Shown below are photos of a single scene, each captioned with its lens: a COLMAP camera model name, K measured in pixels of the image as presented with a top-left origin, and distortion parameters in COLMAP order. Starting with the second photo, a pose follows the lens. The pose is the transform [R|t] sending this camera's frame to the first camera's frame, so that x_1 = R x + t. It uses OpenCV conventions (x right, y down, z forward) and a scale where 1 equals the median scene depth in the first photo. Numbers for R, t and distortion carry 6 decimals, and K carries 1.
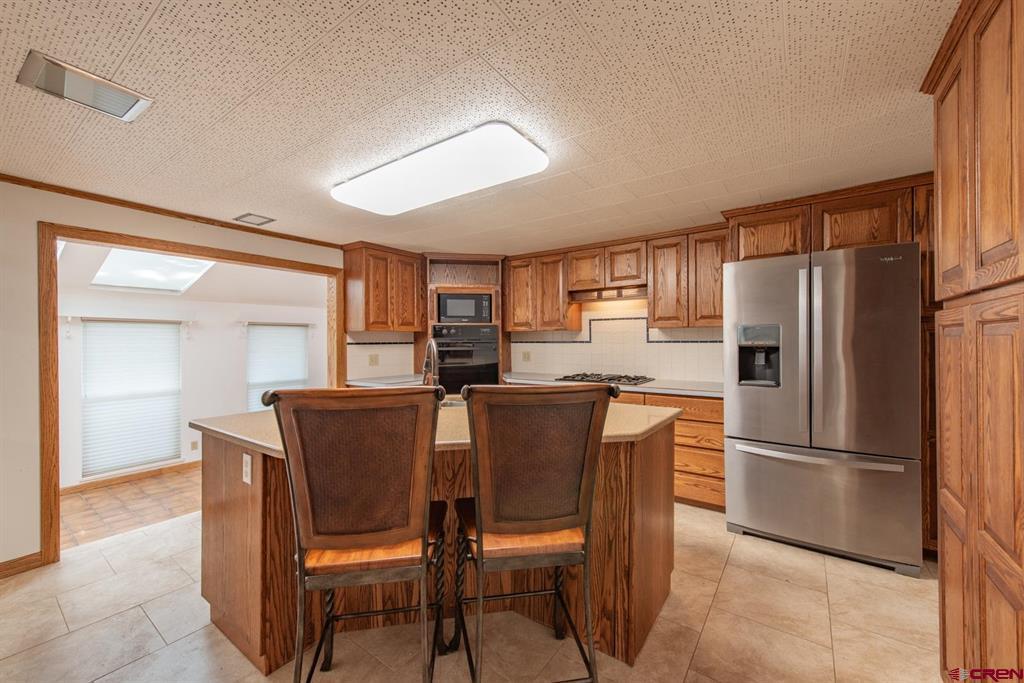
lens RADIAL K [[397.6, 0, 512.8], [0, 397.6, 338.2], [0, 0, 1]] dist [0.003570, -0.000506]
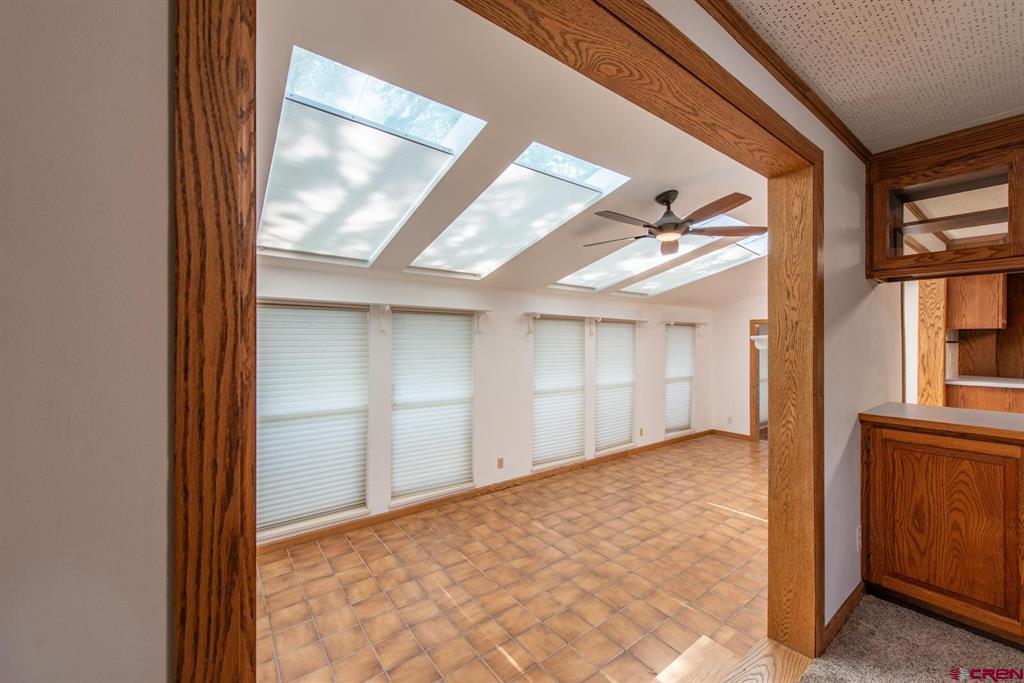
lens RADIAL K [[397.6, 0, 510.2], [0, 397.6, 340.5], [0, 0, 1]] dist [0.003570, -0.000506]
pose [[0.949951, 0.005153, -0.312355, -1.064936], [-0.003491, 0.999977, 0.005878, 0.008004], [0.312378, -0.004493, 0.949947, -0.234202]]
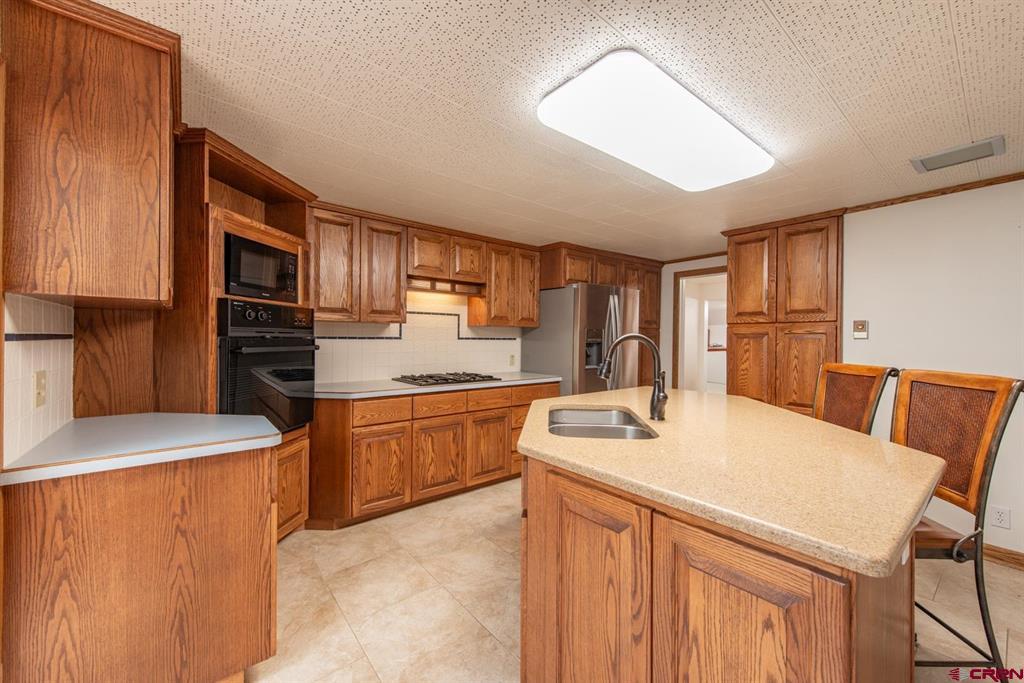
lens RADIAL K [[397.6, 0, 511.7], [0, 397.6, 341.7], [0, 0, 1]] dist [0.003570, -0.000506]
pose [[0.269236, -0.000424, 0.963074, -0.561493], [-0.018935, 0.999804, 0.005734, 0.008222], [-0.962888, -0.019780, 0.269176, 0.560529]]
